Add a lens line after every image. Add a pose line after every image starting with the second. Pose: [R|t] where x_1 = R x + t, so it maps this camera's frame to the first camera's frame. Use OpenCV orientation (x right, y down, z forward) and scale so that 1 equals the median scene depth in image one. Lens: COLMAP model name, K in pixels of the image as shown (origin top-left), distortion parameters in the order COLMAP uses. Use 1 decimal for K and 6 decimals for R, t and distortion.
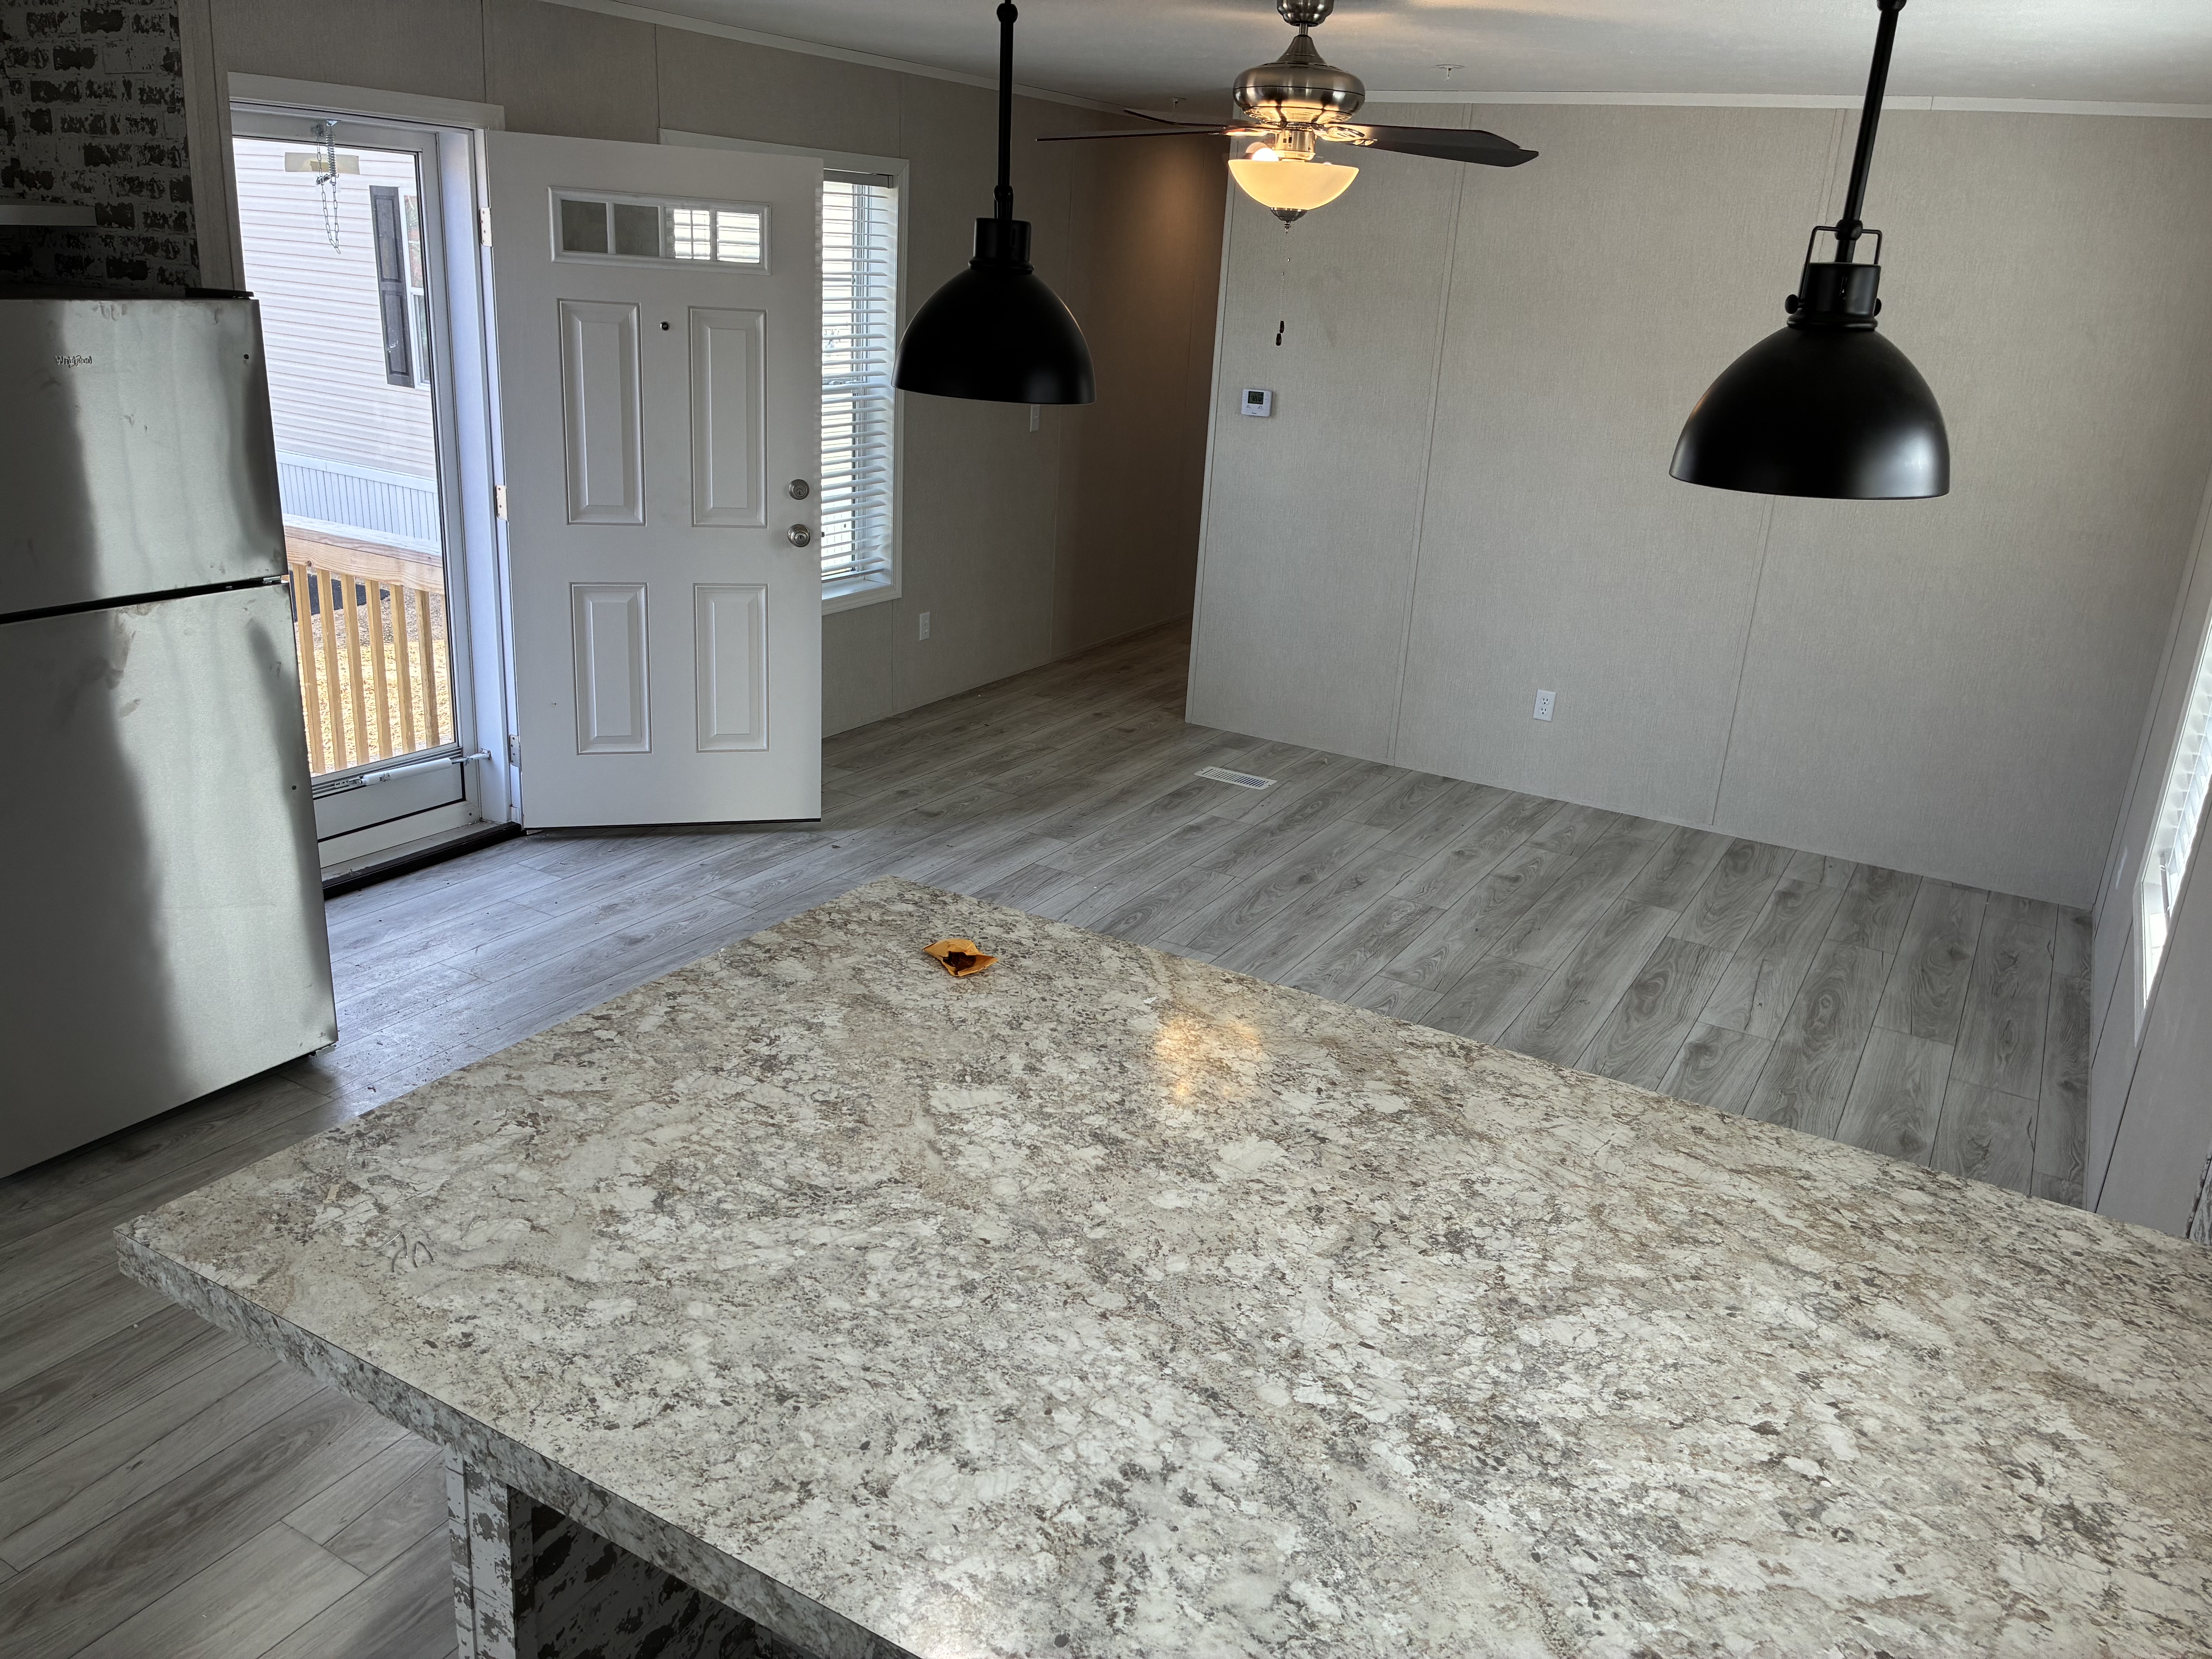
lens RADIAL K [[1680.2, 0, 1110.8], [0, 1680.2, 821.8], [0, 0, 1]] dist [0.048557, -0.060428]
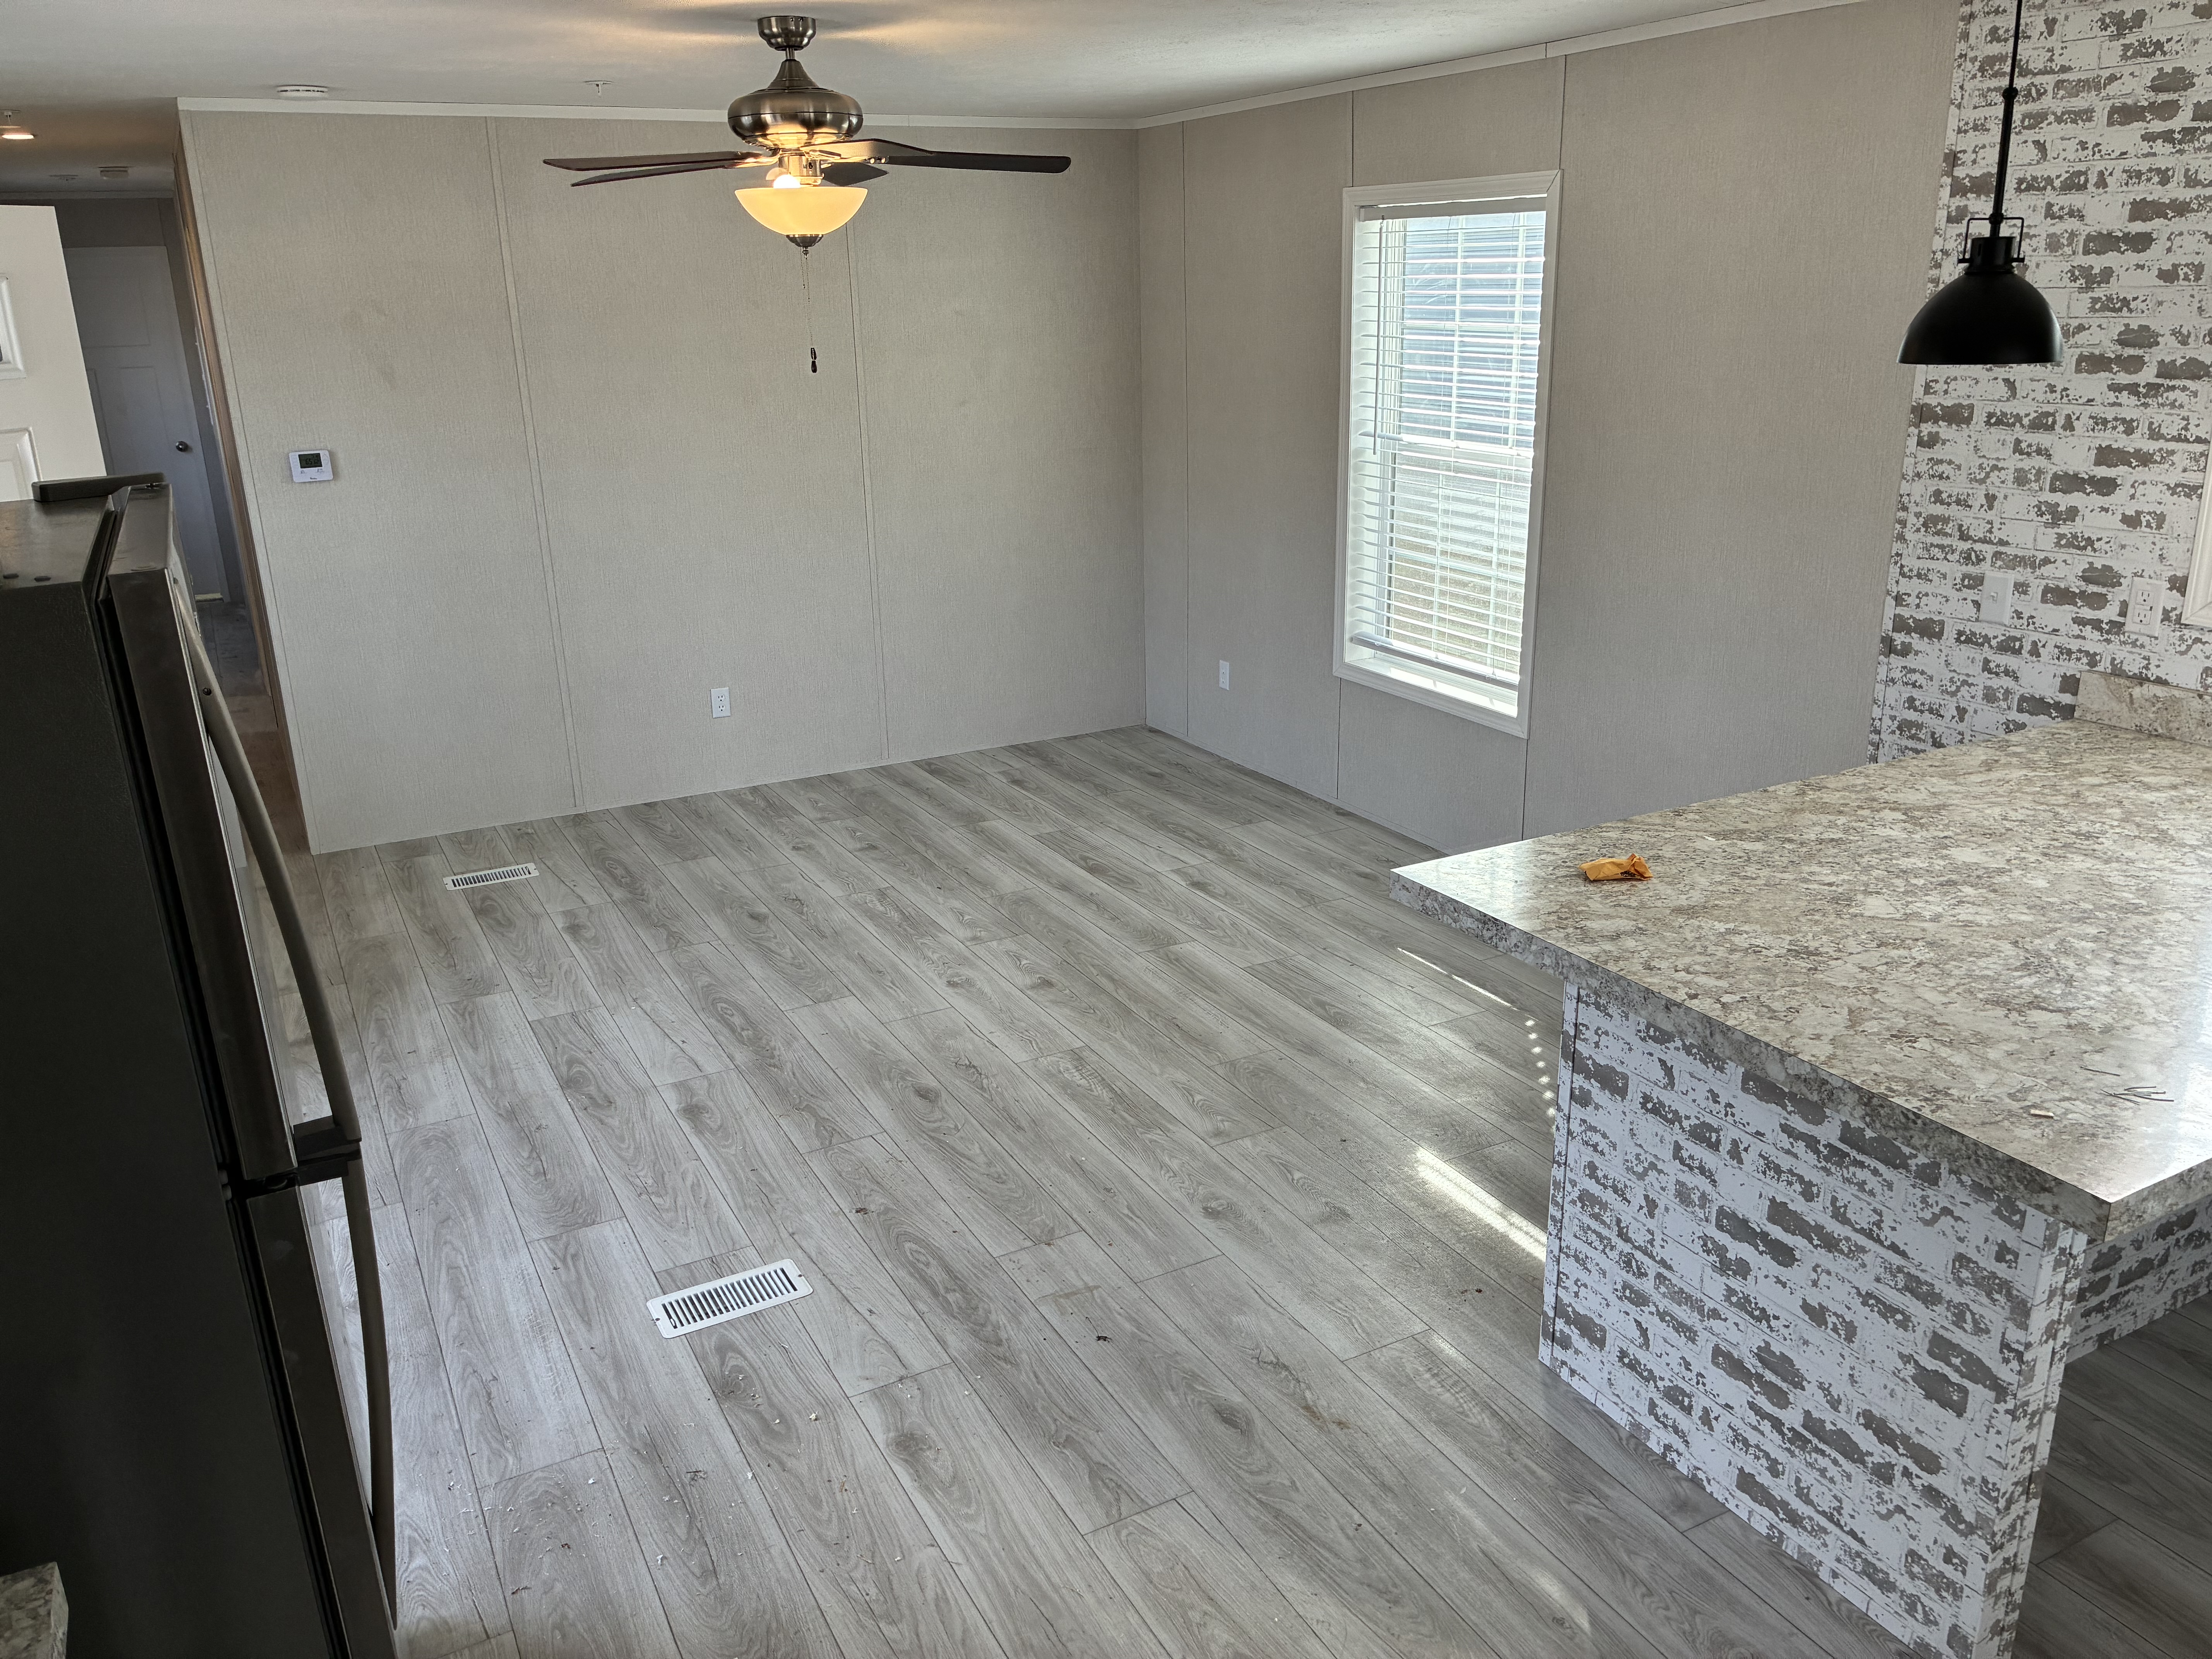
lens RADIAL K [[1680.2, 0, 1092.0], [0, 1680.2, 833.7], [0, 0, 1]] dist [0.048557, -0.060428]
pose [[0.523404, -0.336105, 0.782995, -0.606683], [0.327231, 0.927740, 0.179495, -0.139626], [-0.786745, 0.162272, 0.595567, 0.292466]]
